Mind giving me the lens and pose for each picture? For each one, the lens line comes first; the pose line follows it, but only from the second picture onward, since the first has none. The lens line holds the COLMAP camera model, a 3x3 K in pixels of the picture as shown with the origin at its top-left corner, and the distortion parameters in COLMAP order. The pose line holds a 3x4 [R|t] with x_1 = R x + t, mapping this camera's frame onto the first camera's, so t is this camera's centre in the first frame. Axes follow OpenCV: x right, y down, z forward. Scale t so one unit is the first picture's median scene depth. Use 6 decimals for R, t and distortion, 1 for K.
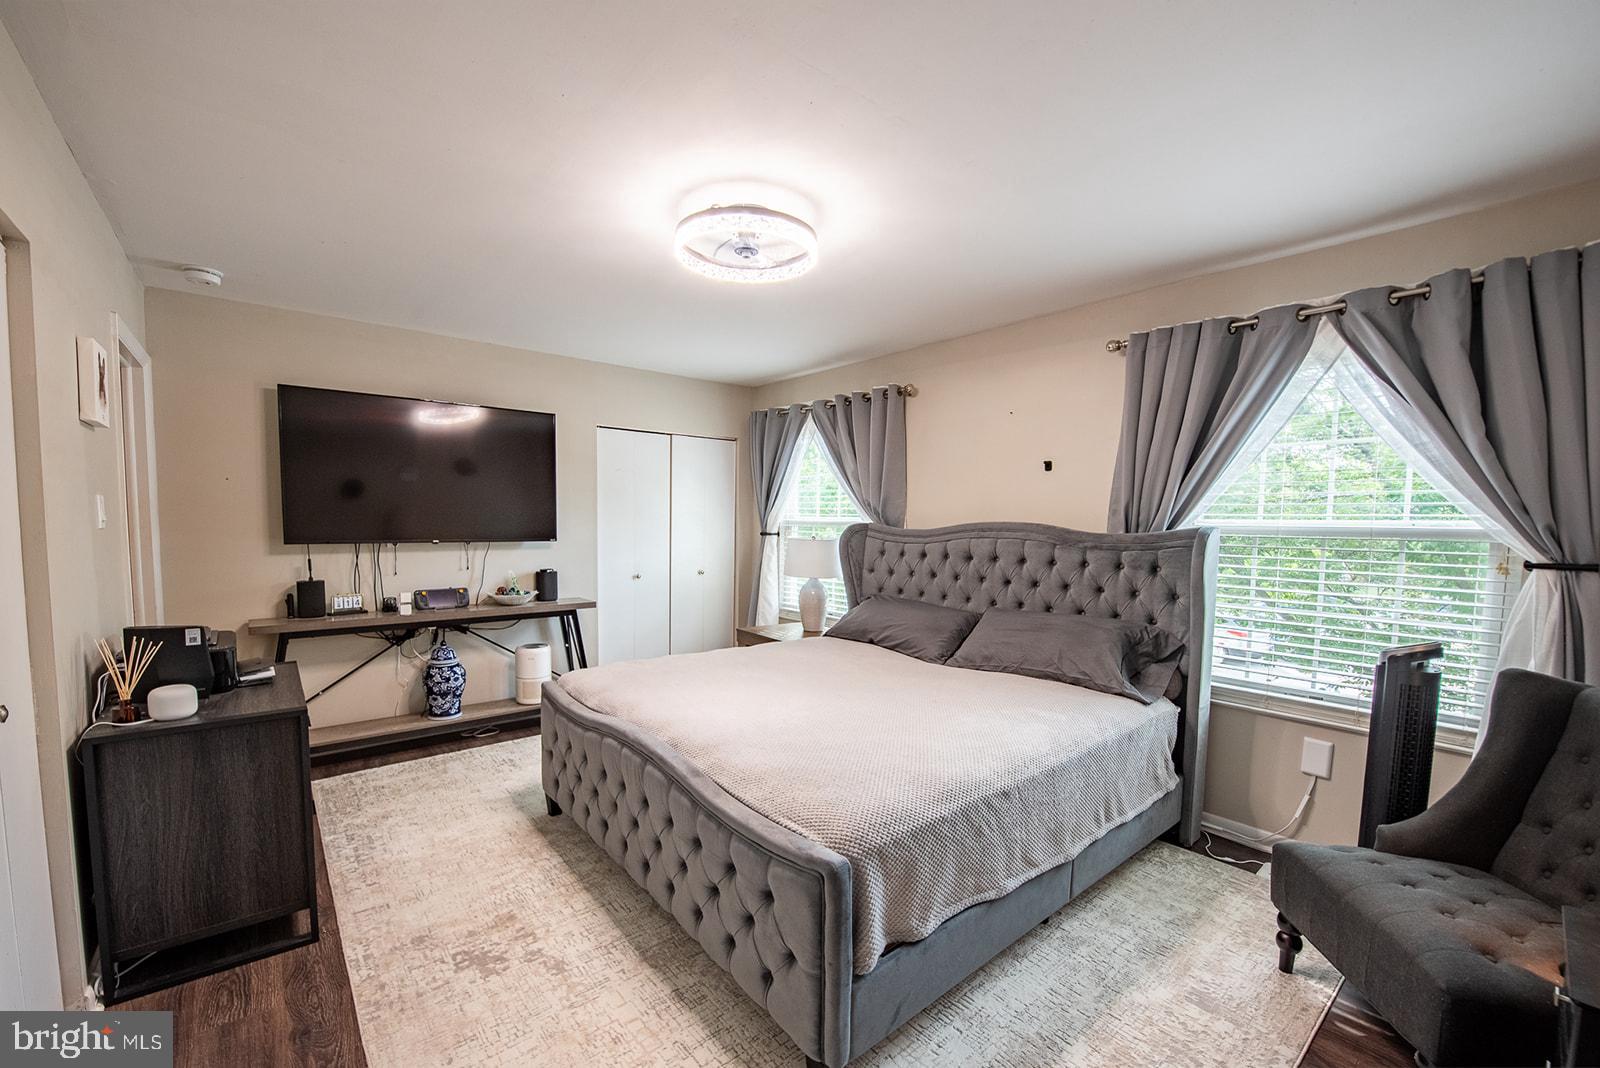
lens RADIAL K [[642.0, 0, 774.0], [0, 642.0, 566.1], [0, 0, 1]] dist [-0.011198, -0.000350]
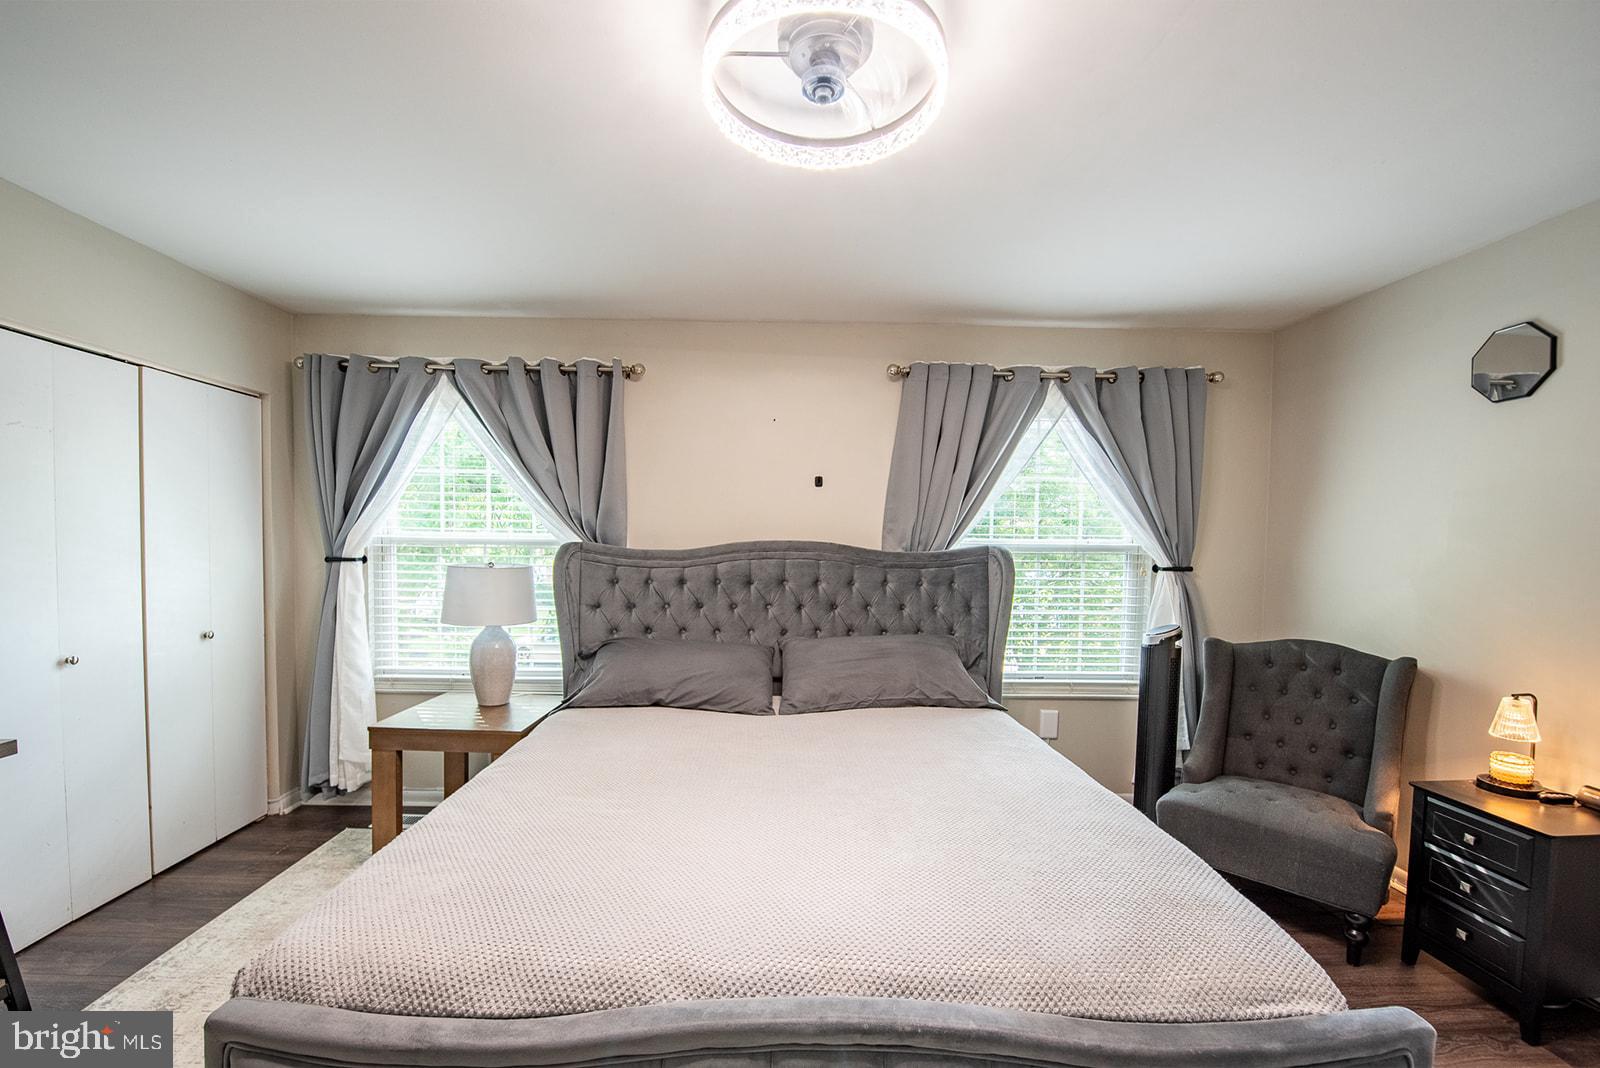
lens RADIAL K [[642.0, 0, 774.0], [0, 642.0, 566.1], [0, 0, 1]] dist [-0.011198, -0.000350]
pose [[0.614308, -0.033849, 0.788340, -0.363747], [0.052613, 0.998613, 0.001879, -0.035970], [-0.787310, 0.040323, 0.615237, 0.468648]]
